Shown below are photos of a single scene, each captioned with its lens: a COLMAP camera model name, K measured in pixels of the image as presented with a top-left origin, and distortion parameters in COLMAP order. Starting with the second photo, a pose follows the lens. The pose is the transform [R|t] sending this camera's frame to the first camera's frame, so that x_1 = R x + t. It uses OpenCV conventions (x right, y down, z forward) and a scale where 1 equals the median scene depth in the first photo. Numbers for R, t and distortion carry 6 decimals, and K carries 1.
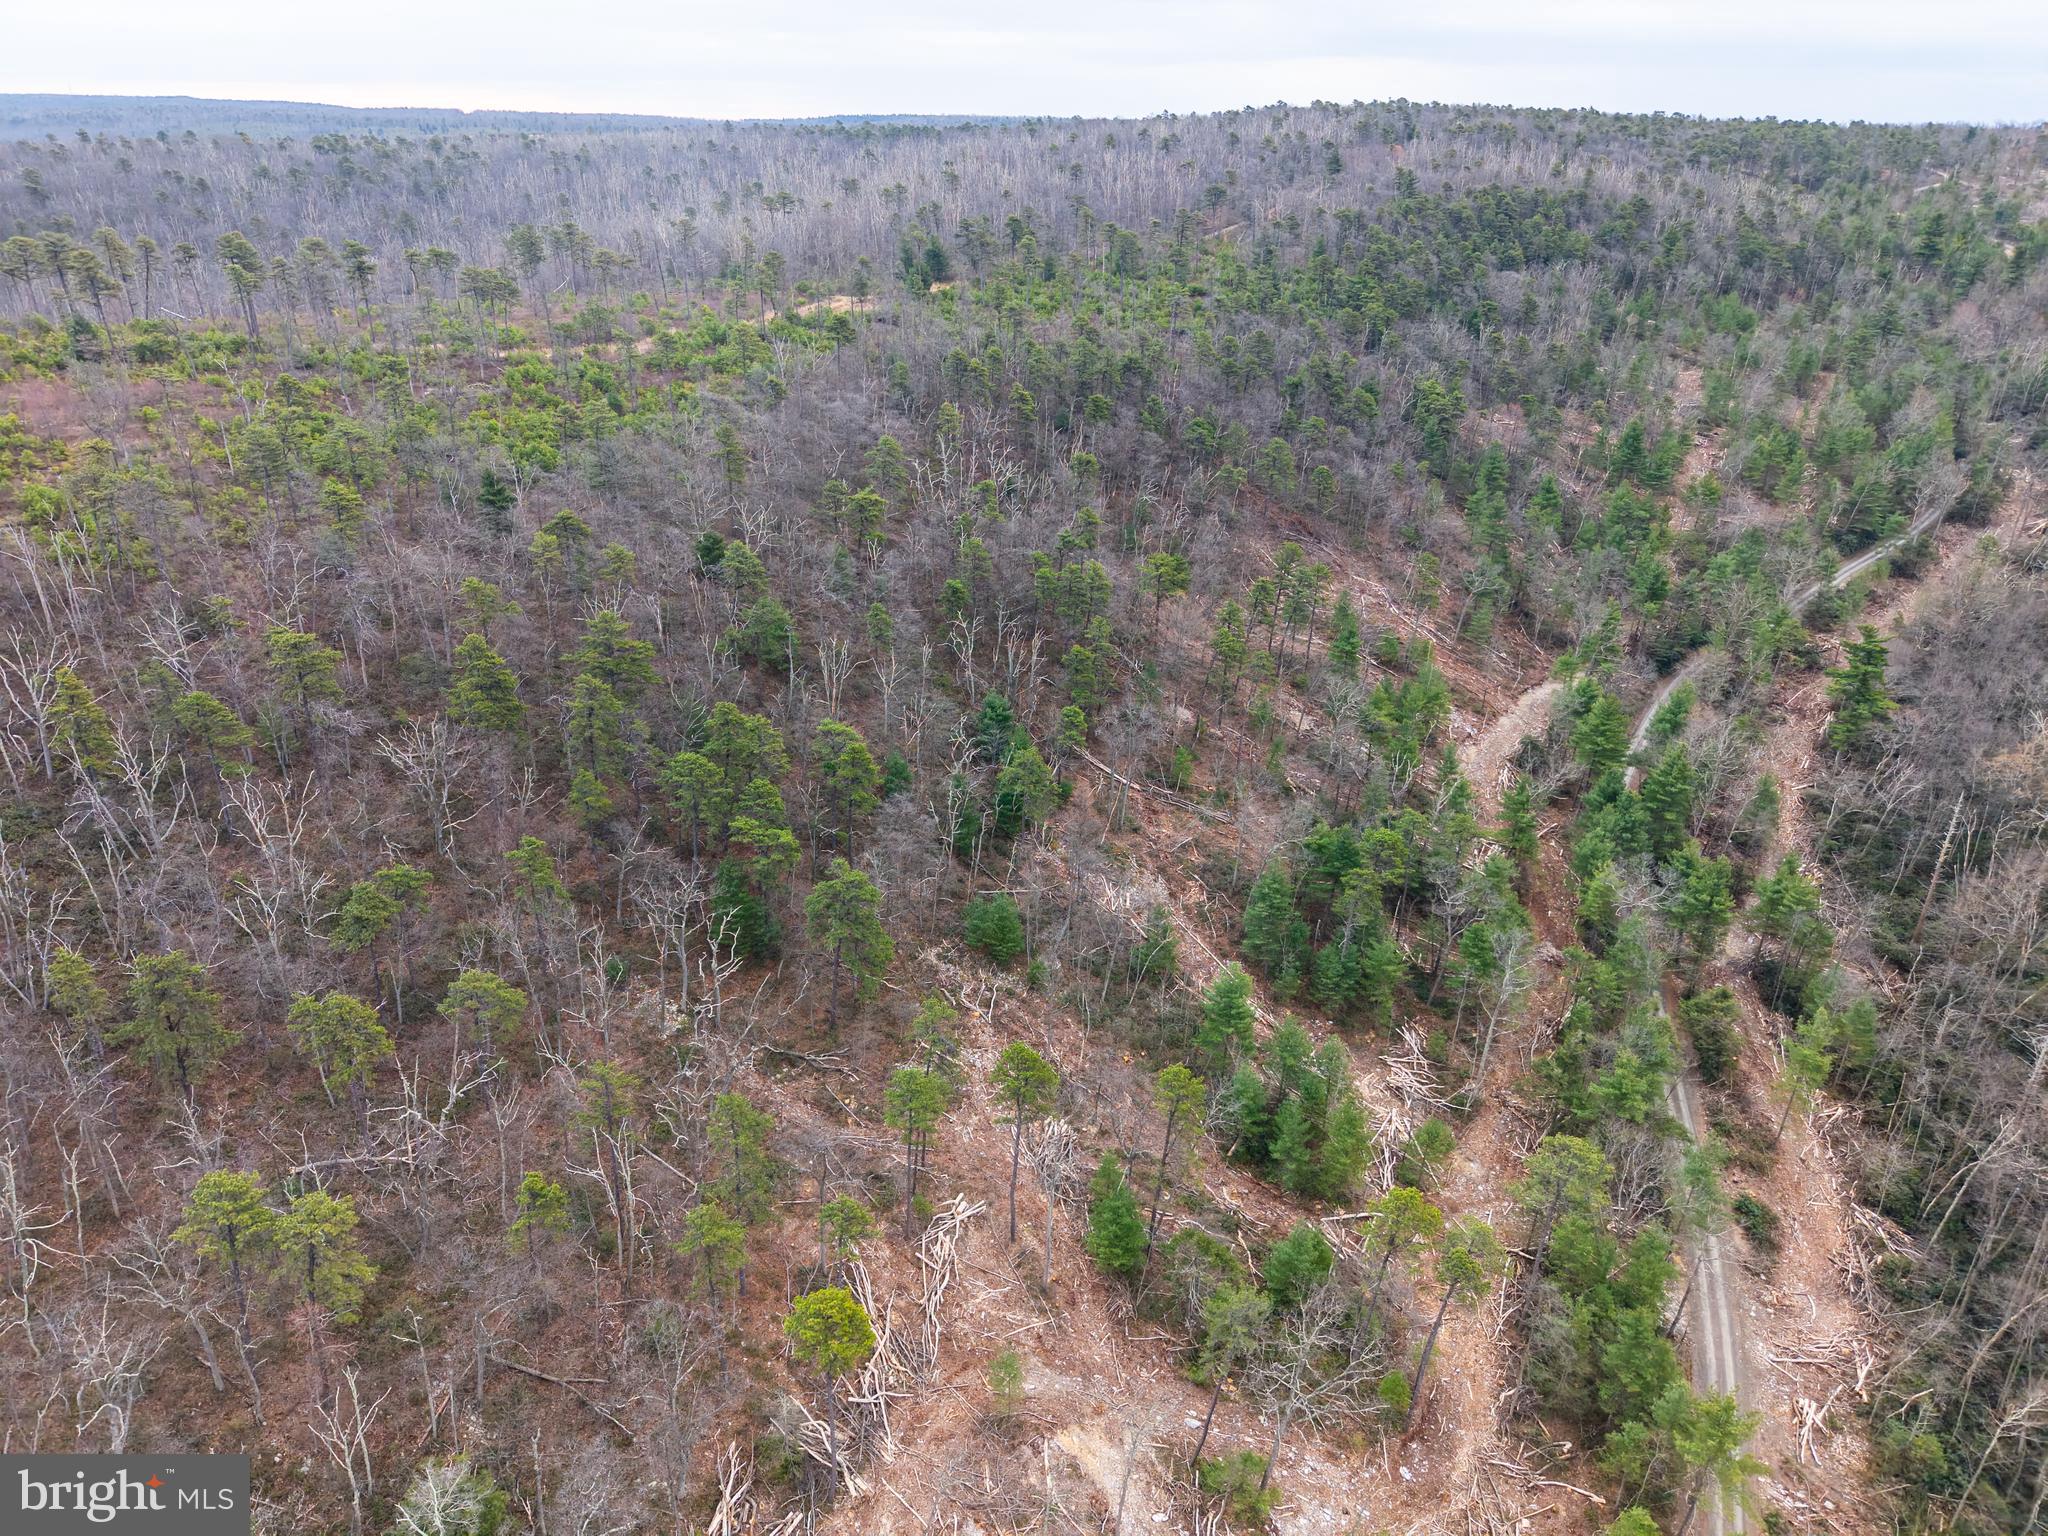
lens RADIAL K [[1370.9, 0, 1015.7], [0, 1370.9, 753.6], [0, 0, 1]] dist [0.026627, -0.024072]
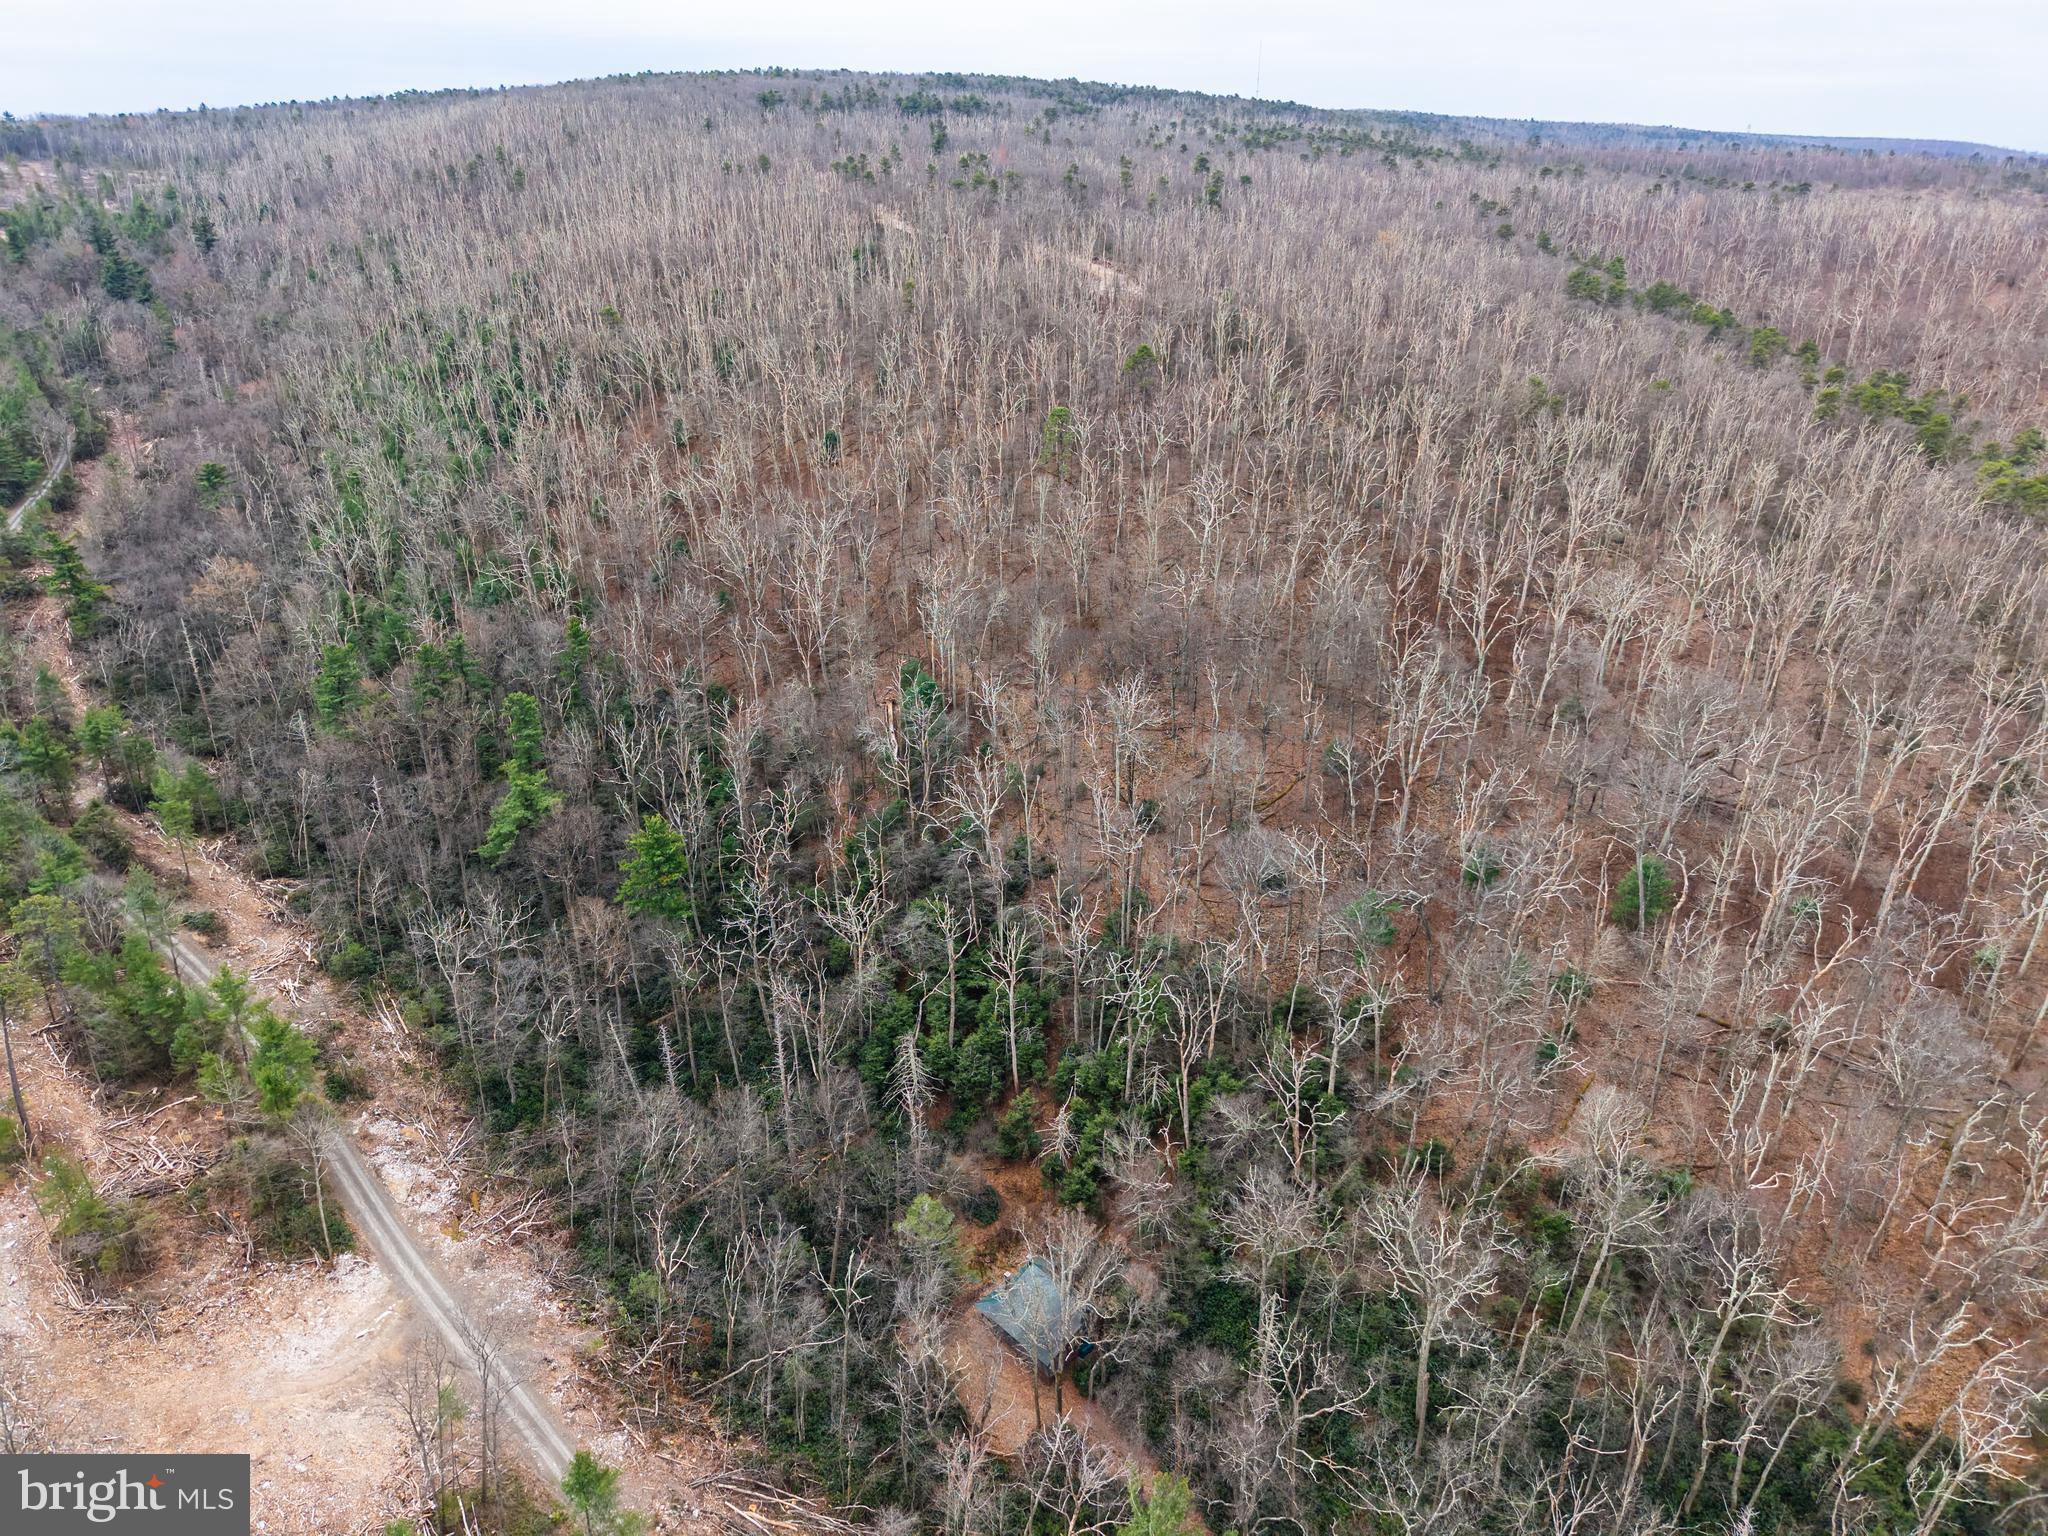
lens RADIAL K [[1370.9, 0, 1014.7], [0, 1370.9, 755.0], [0, 0, 1]] dist [0.026627, -0.024072]
pose [[0.368481, -0.396068, 0.841042, -0.184615], [0.392298, 0.886451, 0.245576, 0.119470], [-0.842807, 0.239449, 0.482017, -0.279179]]
